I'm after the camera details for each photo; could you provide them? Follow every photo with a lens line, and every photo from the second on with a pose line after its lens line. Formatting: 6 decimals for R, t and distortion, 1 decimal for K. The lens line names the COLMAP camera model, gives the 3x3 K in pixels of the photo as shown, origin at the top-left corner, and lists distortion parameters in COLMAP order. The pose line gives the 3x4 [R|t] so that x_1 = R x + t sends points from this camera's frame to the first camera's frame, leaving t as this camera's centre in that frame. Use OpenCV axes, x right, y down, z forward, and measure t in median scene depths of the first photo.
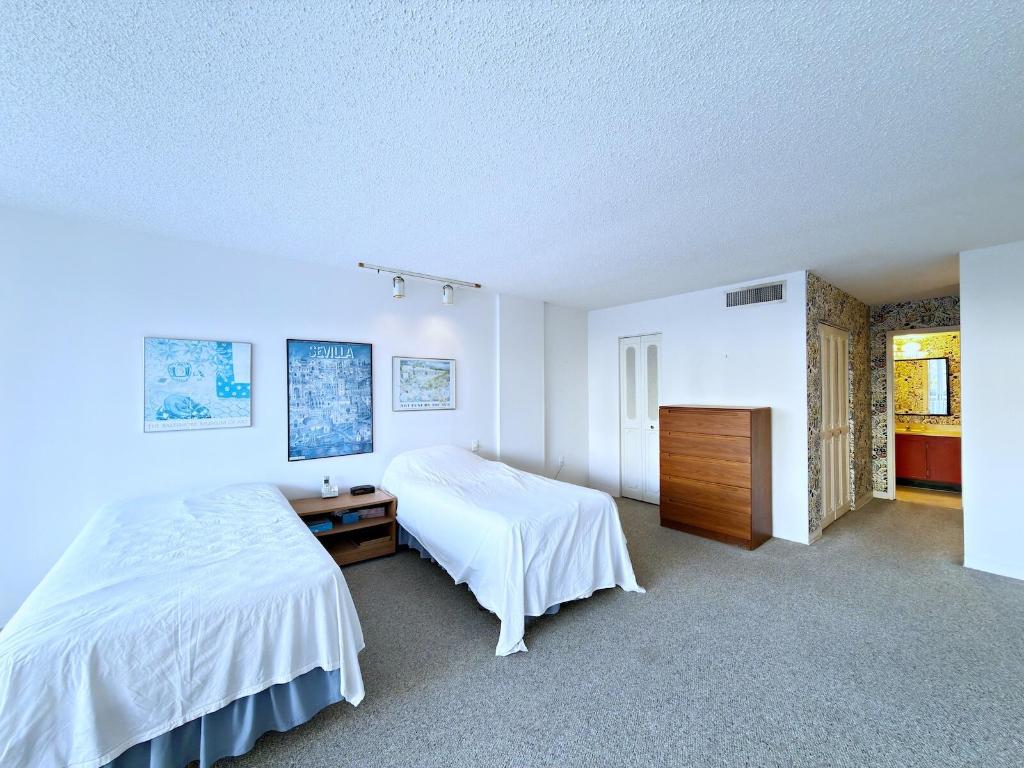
lens RADIAL K [[406.6, 0, 513.4], [0, 406.6, 384.3], [0, 0, 1]] dist [0.000580, 0.000151]
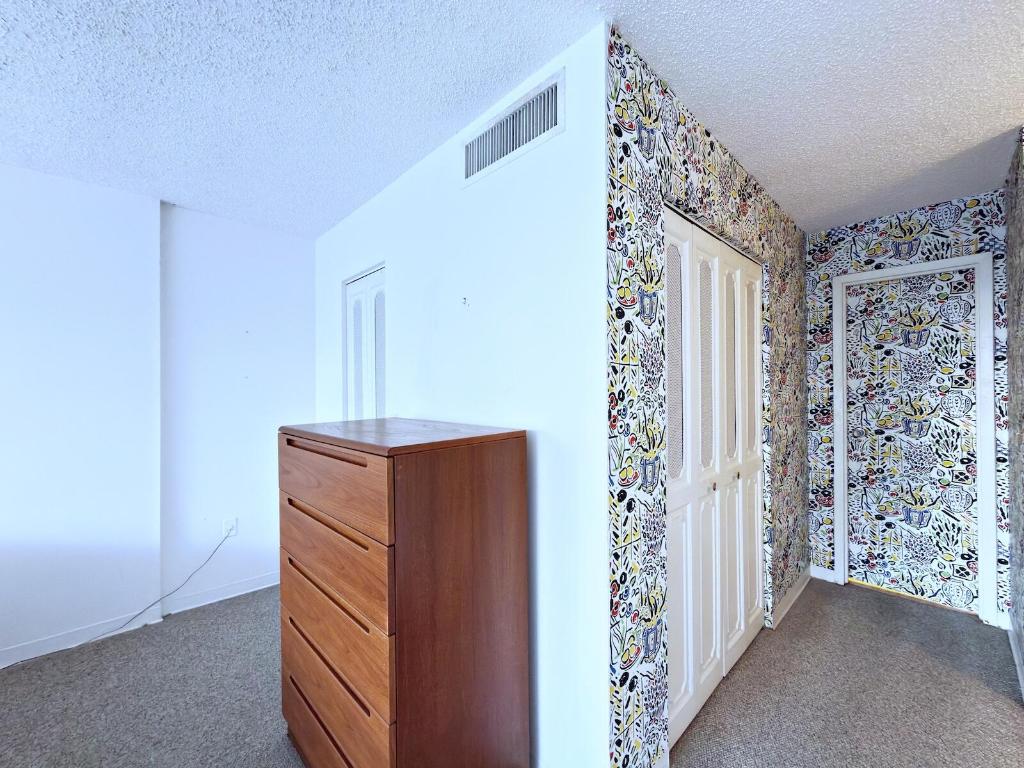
lens RADIAL K [[406.6, 0, 513.4], [0, 406.6, 384.3], [0, 0, 1]] dist [0.000580, 0.000151]
pose [[0.997173, -0.003242, 0.075072, 0.434675], [0.002726, 0.999972, 0.006969, 0.009295], [-0.075092, -0.006744, 0.997154, 0.472981]]
